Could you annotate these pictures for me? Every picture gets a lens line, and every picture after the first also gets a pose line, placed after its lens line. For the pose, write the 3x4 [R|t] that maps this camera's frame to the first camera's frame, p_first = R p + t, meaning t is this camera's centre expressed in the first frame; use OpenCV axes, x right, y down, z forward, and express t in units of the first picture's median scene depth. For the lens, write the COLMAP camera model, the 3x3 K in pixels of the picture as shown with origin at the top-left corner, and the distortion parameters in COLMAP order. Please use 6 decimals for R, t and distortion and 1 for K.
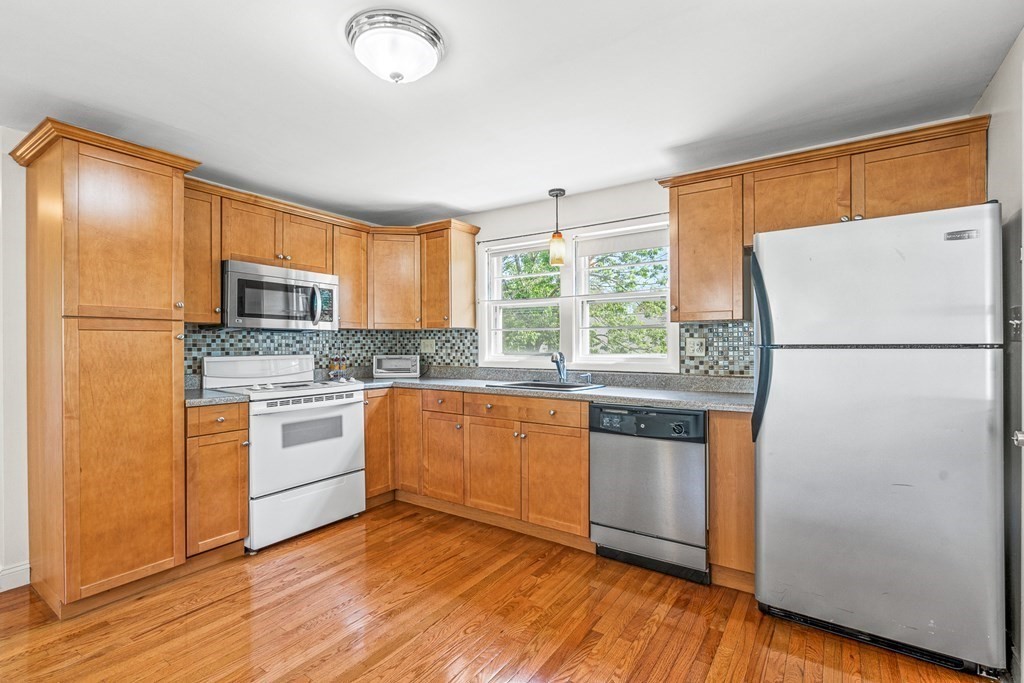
lens RADIAL K [[466.7, 0, 514.0], [0, 466.7, 343.4], [0, 0, 1]] dist [-0.003734, 0.001516]
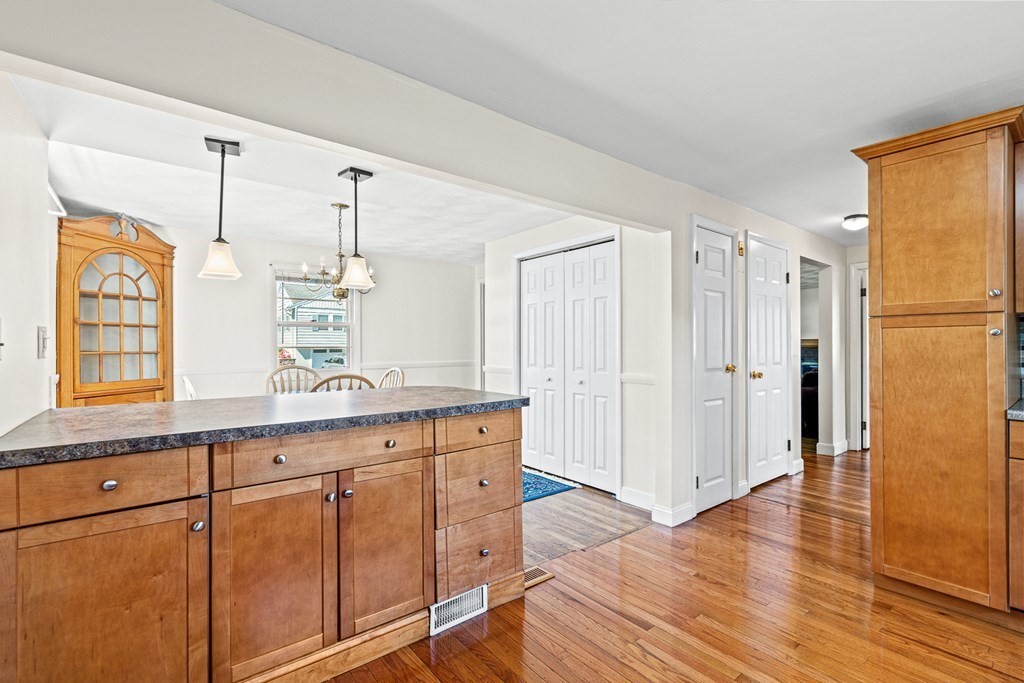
lens RADIAL K [[466.7, 0, 508.0], [0, 466.7, 342.1], [0, 0, 1]] dist [-0.003734, 0.001516]
pose [[-0.298724, 0.002274, -0.954337, 0.342441], [0.007819, 0.999969, -0.000065, -0.003030], [0.954308, -0.007481, -0.298733, 0.448878]]
